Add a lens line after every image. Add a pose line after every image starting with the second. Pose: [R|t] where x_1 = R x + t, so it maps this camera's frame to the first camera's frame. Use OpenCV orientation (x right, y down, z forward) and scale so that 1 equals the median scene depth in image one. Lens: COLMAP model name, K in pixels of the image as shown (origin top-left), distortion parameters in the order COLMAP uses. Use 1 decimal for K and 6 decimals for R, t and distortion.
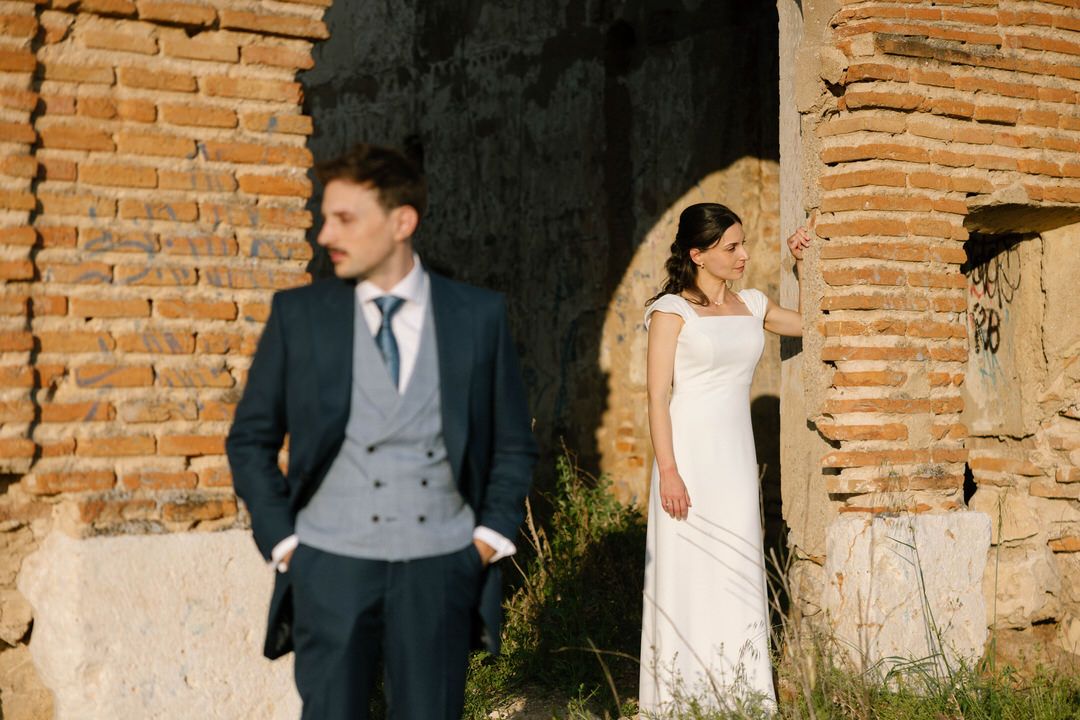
lens RADIAL K [[2034.0, 0, 540.0], [0, 2034.0, 360.0], [0, 0, 1]] dist [-0.024096, 0.336119]
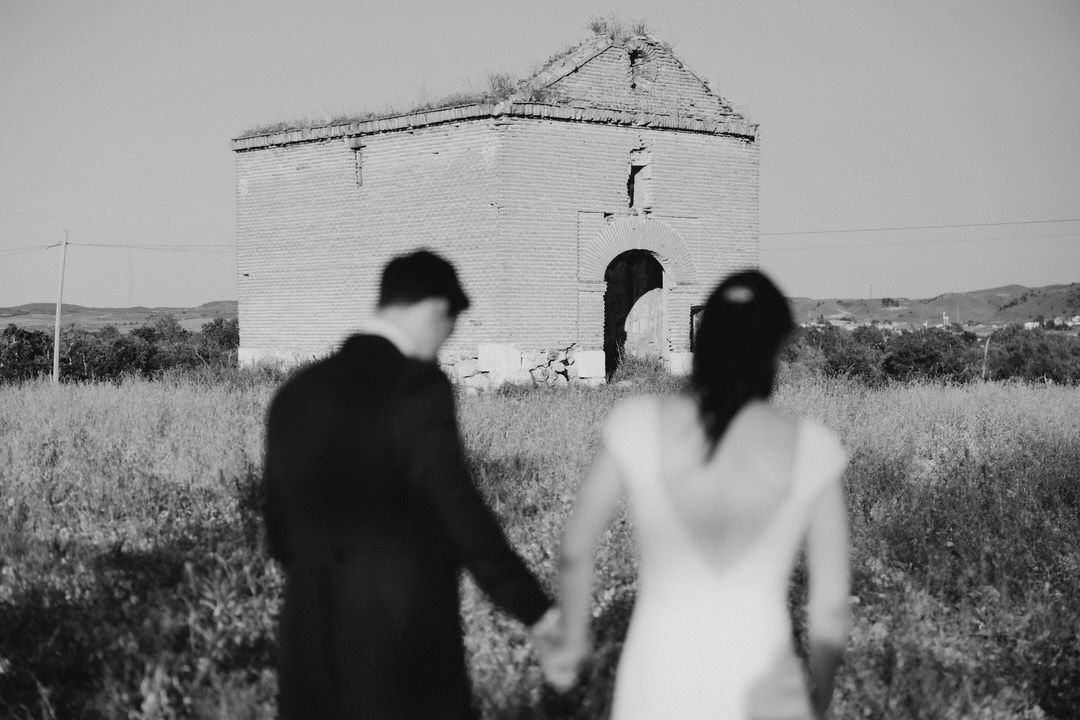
lens RADIAL K [[1741.5, 0, 540.0], [0, 1741.5, 360.0], [0, 0, 1]] dist [0.013364, -0.052306]
pose [[0.999335, 0.001516, 0.036428, -0.499658], [-0.002667, 0.999498, 0.031579, -0.080893], [-0.036361, -0.031655, 0.998837, -4.764472]]
